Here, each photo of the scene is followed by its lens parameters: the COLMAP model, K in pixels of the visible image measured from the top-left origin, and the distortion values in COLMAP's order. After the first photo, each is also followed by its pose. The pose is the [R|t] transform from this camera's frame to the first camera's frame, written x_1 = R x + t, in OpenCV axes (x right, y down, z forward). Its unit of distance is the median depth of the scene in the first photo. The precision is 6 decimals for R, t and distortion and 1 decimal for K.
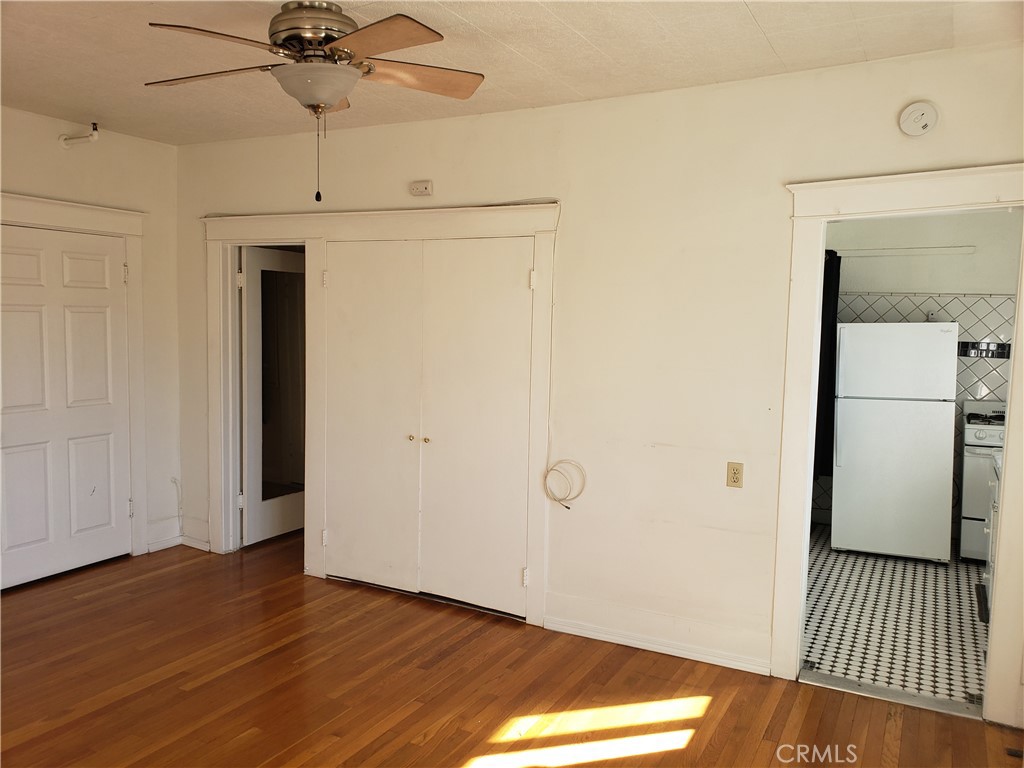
lens RADIAL K [[806.3, 0, 494.0], [0, 806.3, 389.6], [0, 0, 1]] dist [0.035959, -0.036619]
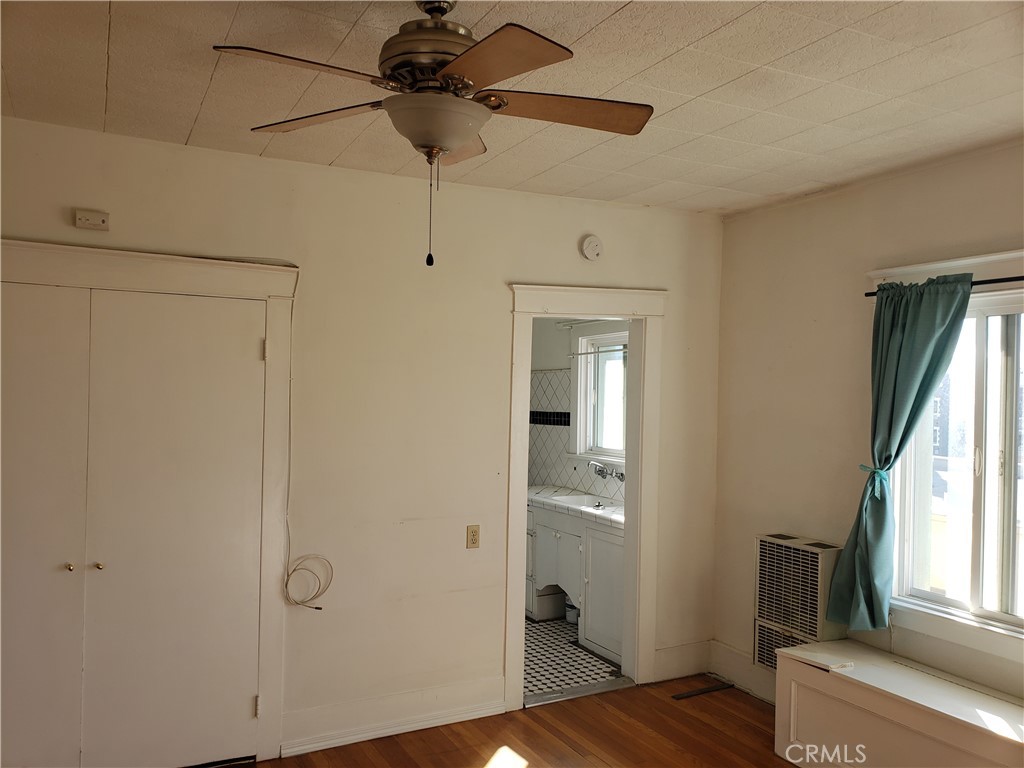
lens RADIAL K [[806.3, 0, 494.0], [0, 806.3, 389.6], [0, 0, 1]] dist [0.035959, -0.036619]
pose [[0.555259, -0.004439, 0.831666, -0.433860], [0.064771, 0.997179, -0.037922, -0.036906], [-0.829152, 0.074925, 0.553980, 0.258753]]
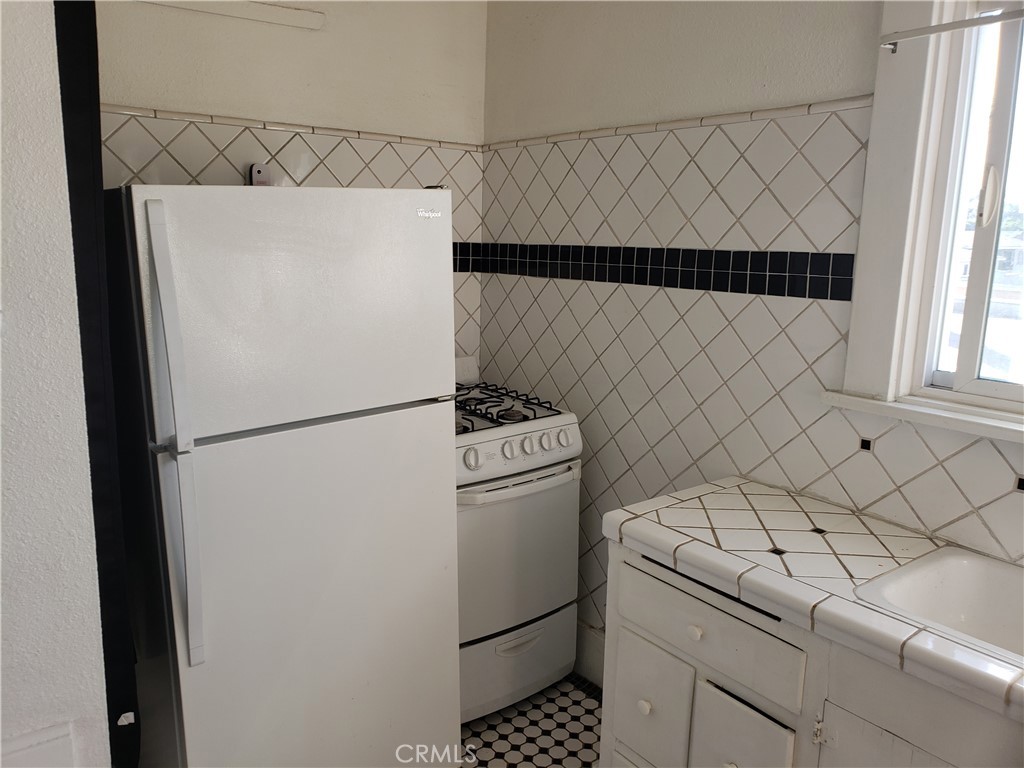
lens RADIAL K [[806.3, 0, 494.0], [0, 806.3, 389.6], [0, 0, 1]] dist [0.035959, -0.036619]
pose [[0.426211, -0.189922, 0.884463, 0.238553], [0.066596, 0.981647, 0.178699, -0.057051], [-0.902169, -0.017261, 0.431037, 0.821047]]
